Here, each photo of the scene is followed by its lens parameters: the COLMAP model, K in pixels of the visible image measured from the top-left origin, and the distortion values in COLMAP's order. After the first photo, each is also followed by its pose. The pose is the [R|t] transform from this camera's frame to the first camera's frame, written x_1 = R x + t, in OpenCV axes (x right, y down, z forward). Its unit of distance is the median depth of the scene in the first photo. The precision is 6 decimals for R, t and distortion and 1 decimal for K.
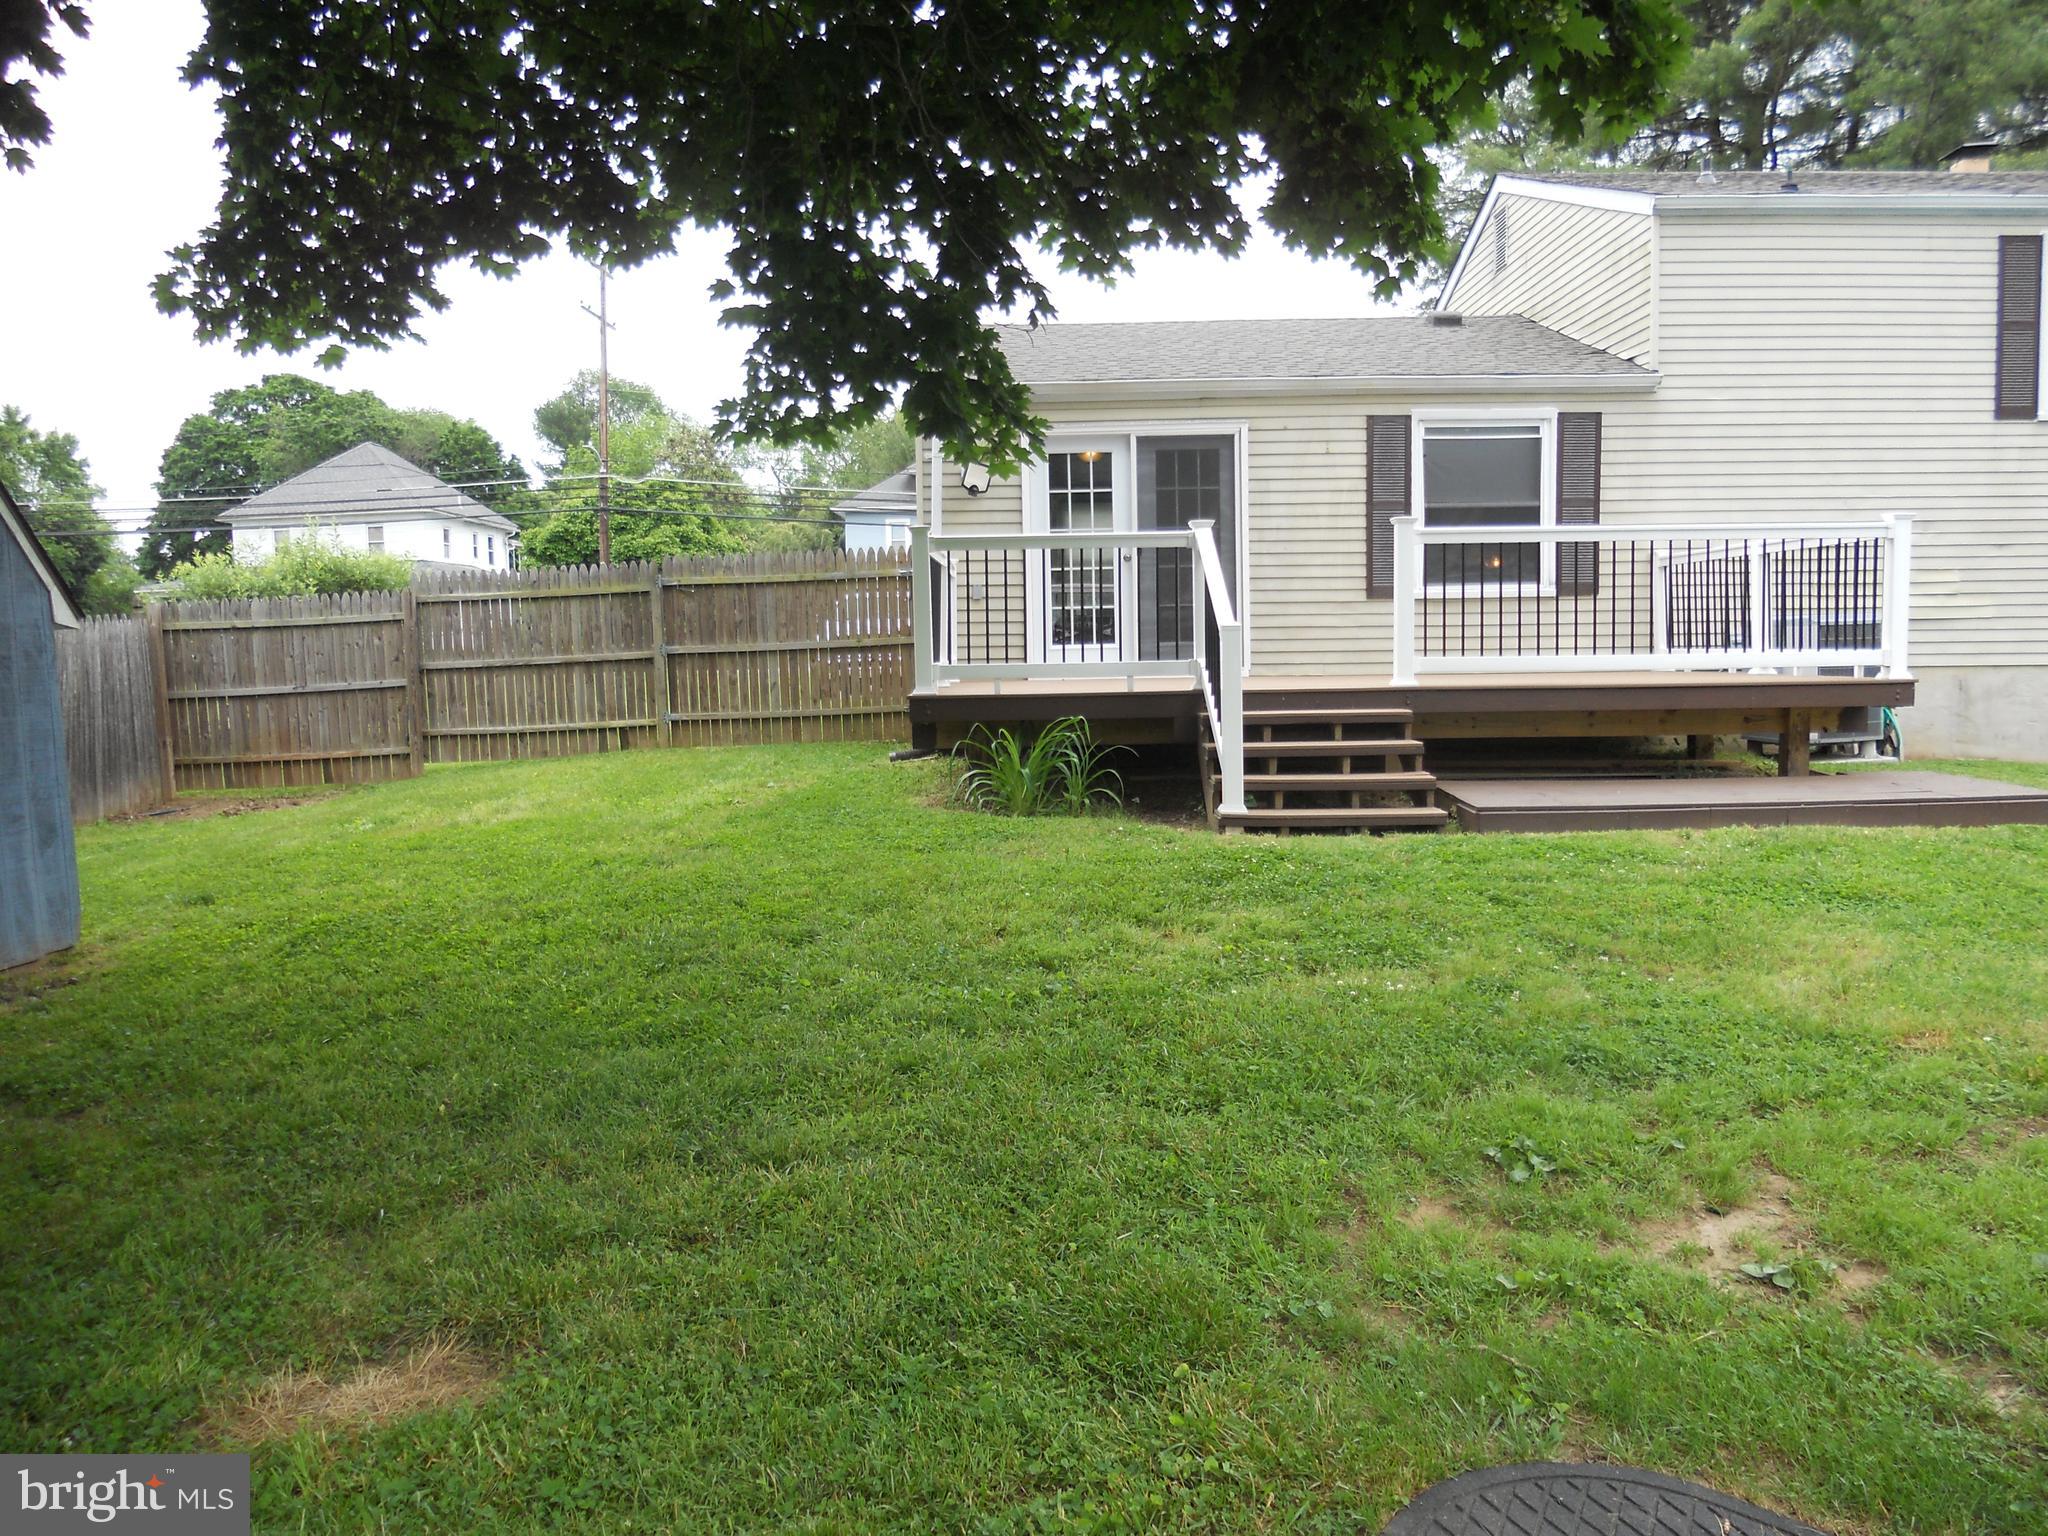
lens RADIAL K [[1579.1, 0, 1023.4], [0, 1579.1, 827.3], [0, 0, 1]] dist [-0.074617, -0.006157]
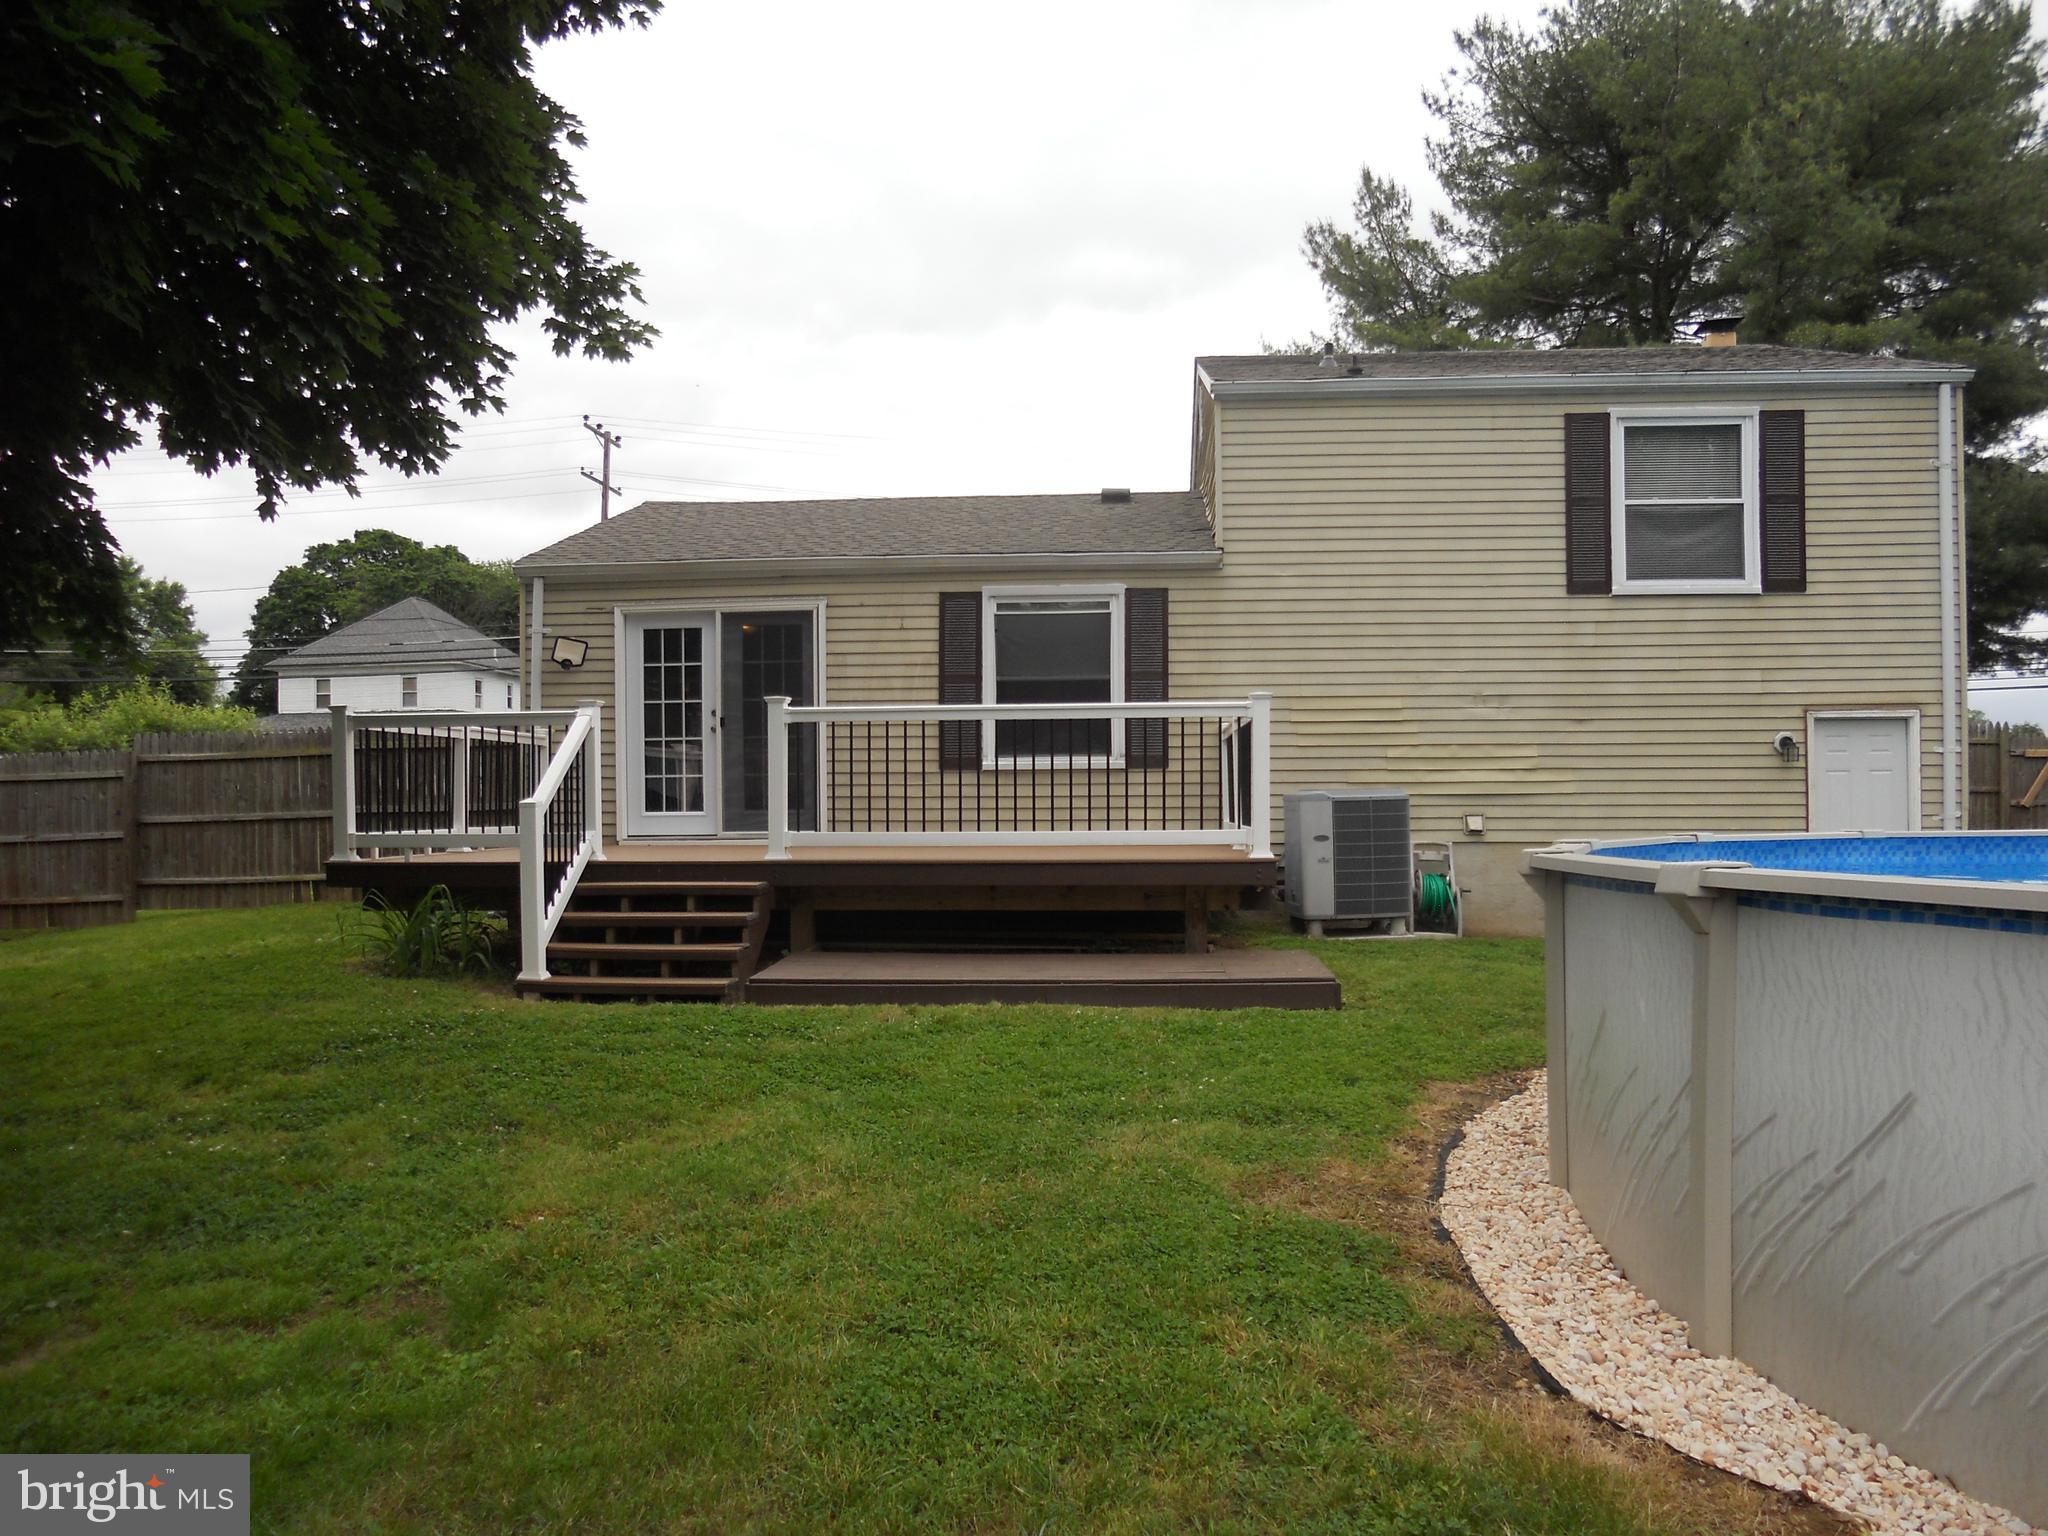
lens RADIAL K [[1604.2, 0, 1021.3], [0, 1604.2, 835.5], [0, 0, 1]] dist [-0.202520, 0.196903]
pose [[0.998305, 0.015117, -0.056200, 0.331900], [-0.020225, 0.995604, -0.091458, -0.009564], [0.054570, 0.092439, 0.994222, -0.022612]]
